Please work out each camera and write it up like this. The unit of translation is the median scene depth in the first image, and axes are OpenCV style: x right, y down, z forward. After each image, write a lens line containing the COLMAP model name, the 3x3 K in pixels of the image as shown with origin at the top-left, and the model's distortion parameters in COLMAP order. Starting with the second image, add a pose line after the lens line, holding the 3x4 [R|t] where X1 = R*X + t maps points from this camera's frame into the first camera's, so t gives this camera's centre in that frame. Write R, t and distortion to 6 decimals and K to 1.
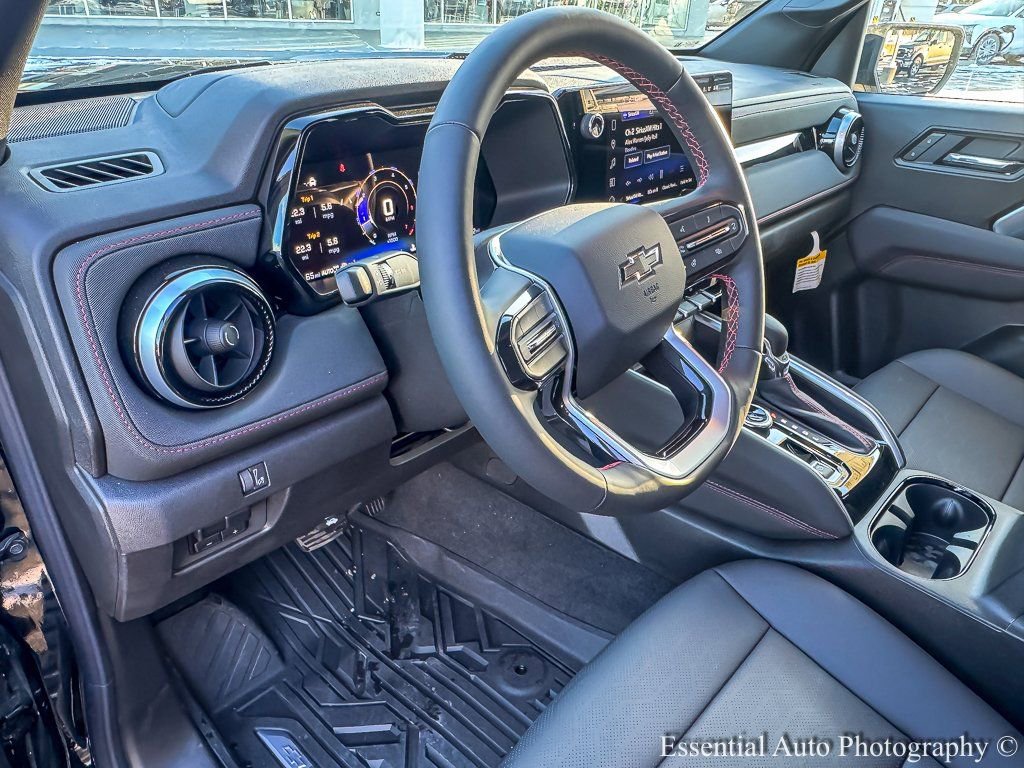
lens RADIAL K [[735.2, 0, 512.0], [0, 735.2, 384.0], [0, 0, 1]] dist [0.001875, -0.000066]
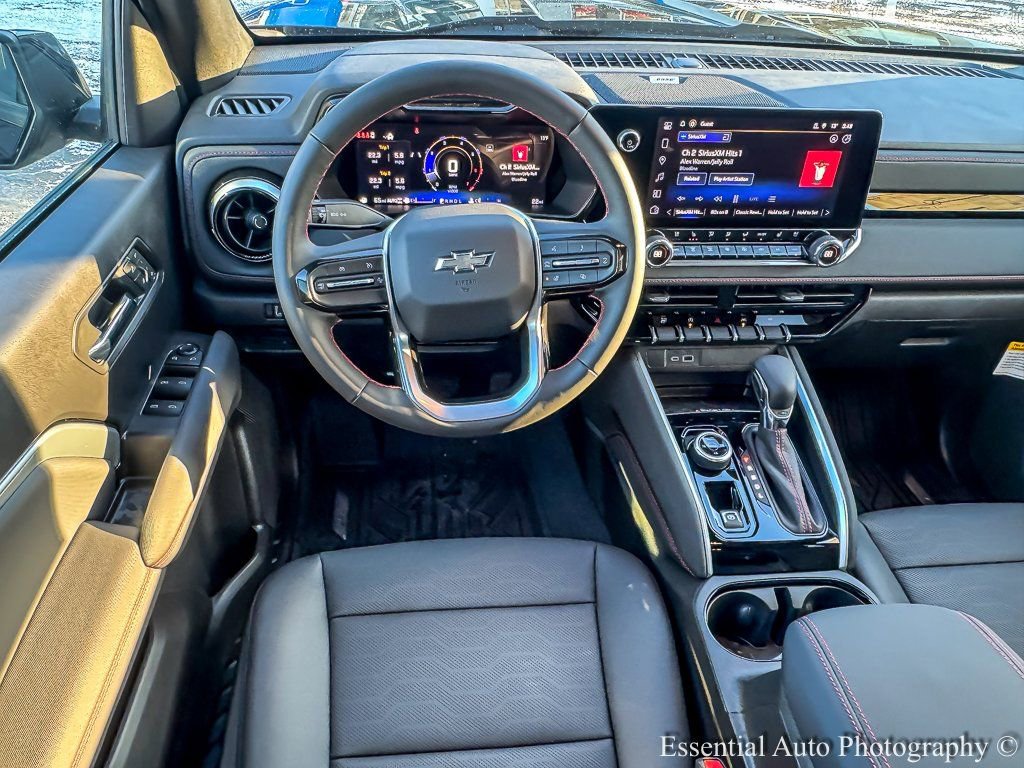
lens RADIAL K [[735.2, 0, 512.0], [0, 735.2, 384.0], [0, 0, 1]] dist [0.001875, -0.000066]
pose [[0.748918, 0.410464, -0.520232, 0.754933], [-0.341557, 0.911849, 0.227750, -0.218385], [0.567856, 0.007123, 0.823097, -0.027932]]
